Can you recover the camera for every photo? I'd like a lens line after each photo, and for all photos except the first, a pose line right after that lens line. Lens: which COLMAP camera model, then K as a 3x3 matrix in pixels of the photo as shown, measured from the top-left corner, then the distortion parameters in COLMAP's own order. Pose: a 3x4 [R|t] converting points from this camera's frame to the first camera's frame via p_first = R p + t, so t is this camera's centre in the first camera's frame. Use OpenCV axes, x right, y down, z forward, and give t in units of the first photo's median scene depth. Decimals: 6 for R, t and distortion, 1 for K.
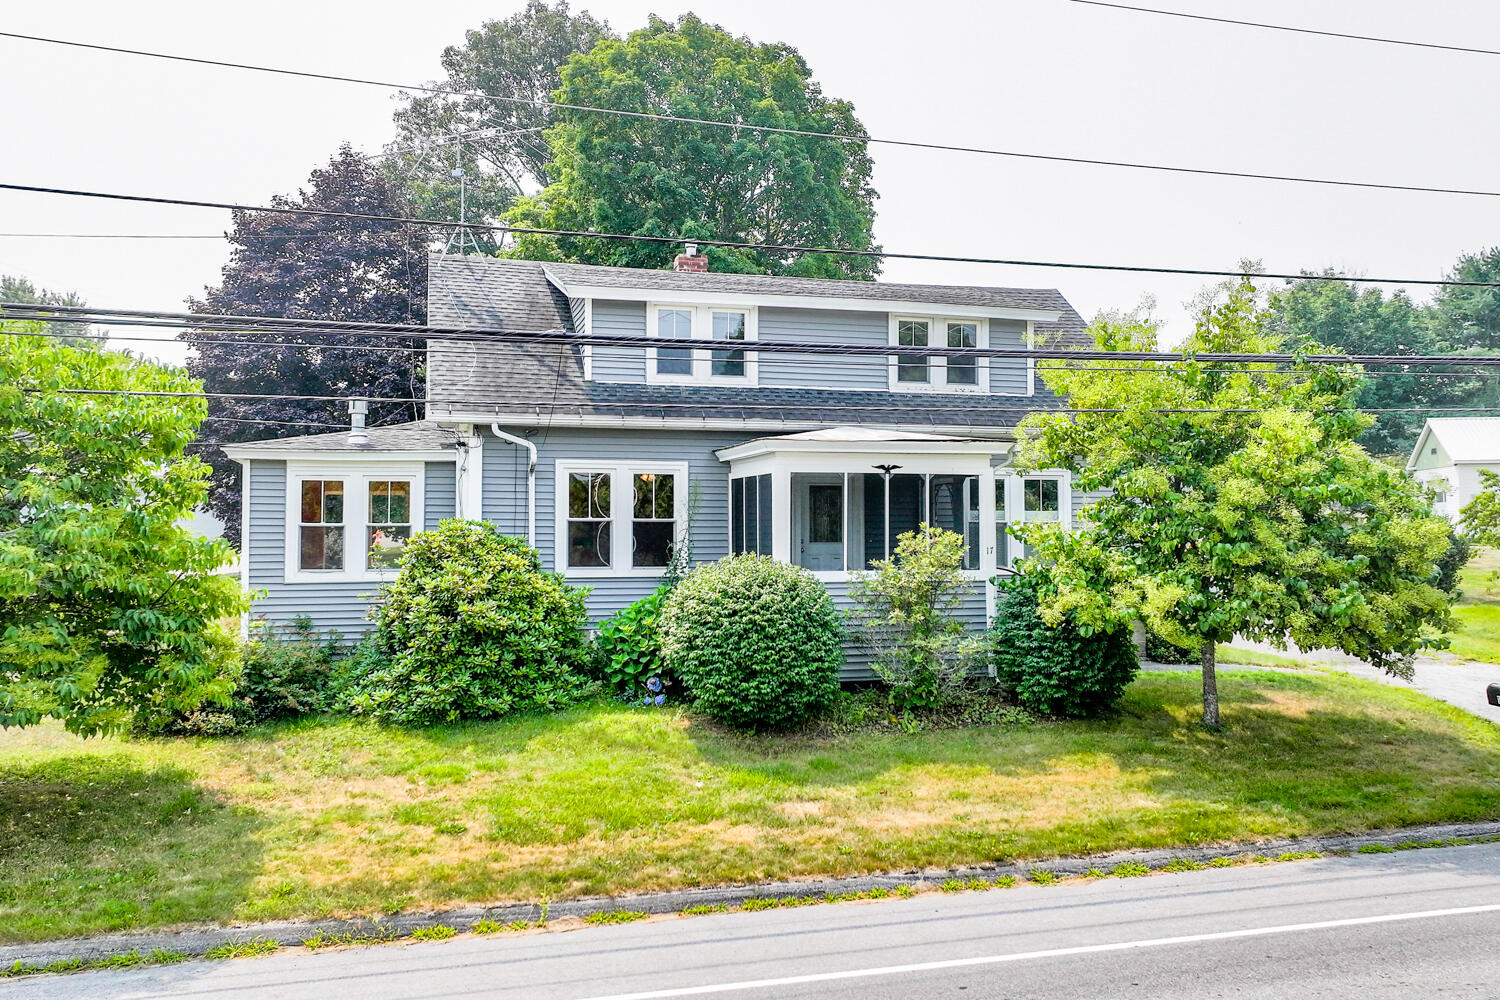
lens RADIAL K [[1223.3, 0, 757.2], [0, 1223.3, 498.0], [0, 0, 1]] dist [0.005910, -0.004441]
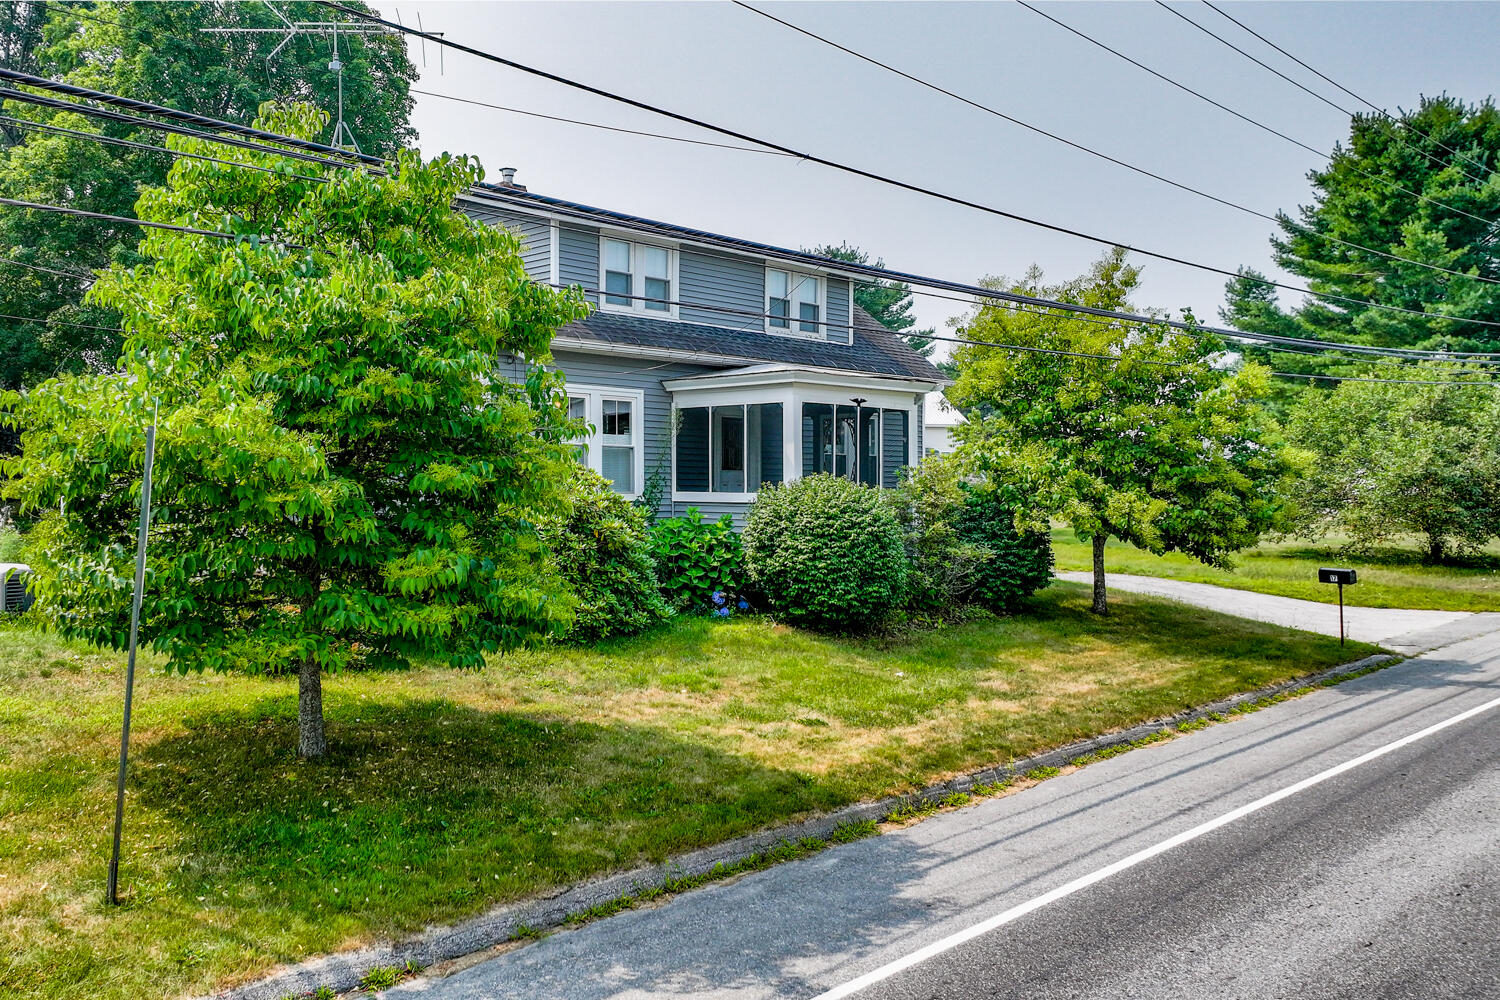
lens RADIAL K [[1223.3, 0, 607.5], [0, 1223.3, 497.9], [0, 0, 1]] dist [0.003607, -0.000272]
pose [[0.889294, -0.000469, 0.457336, -0.695954], [-0.016370, 0.999326, 0.032857, 0.034855], [-0.457043, -0.036706, 0.888687, 0.114710]]
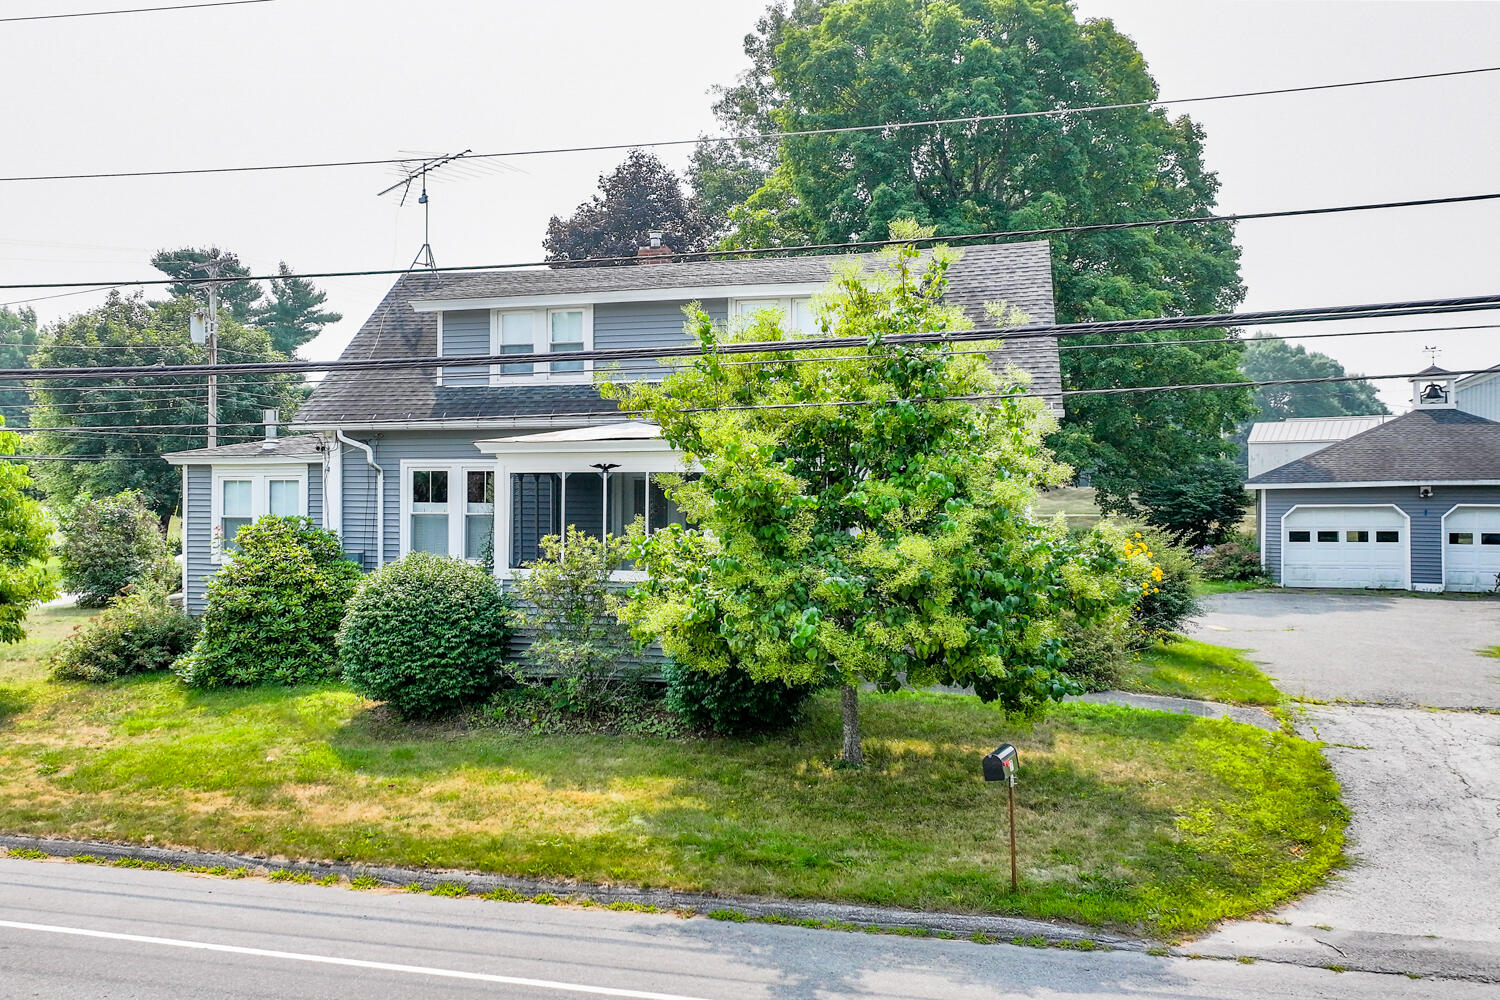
lens RADIAL K [[1229.5, 0, 630.8], [0, 1229.5, 499.4], [0, 0, 1]] dist [0.000044, 0.007150]
pose [[0.858467, 0.003095, -0.512859, 0.718901], [0.013575, 0.999494, 0.028755, -0.030134], [0.512689, -0.031647, 0.857991, 0.175163]]
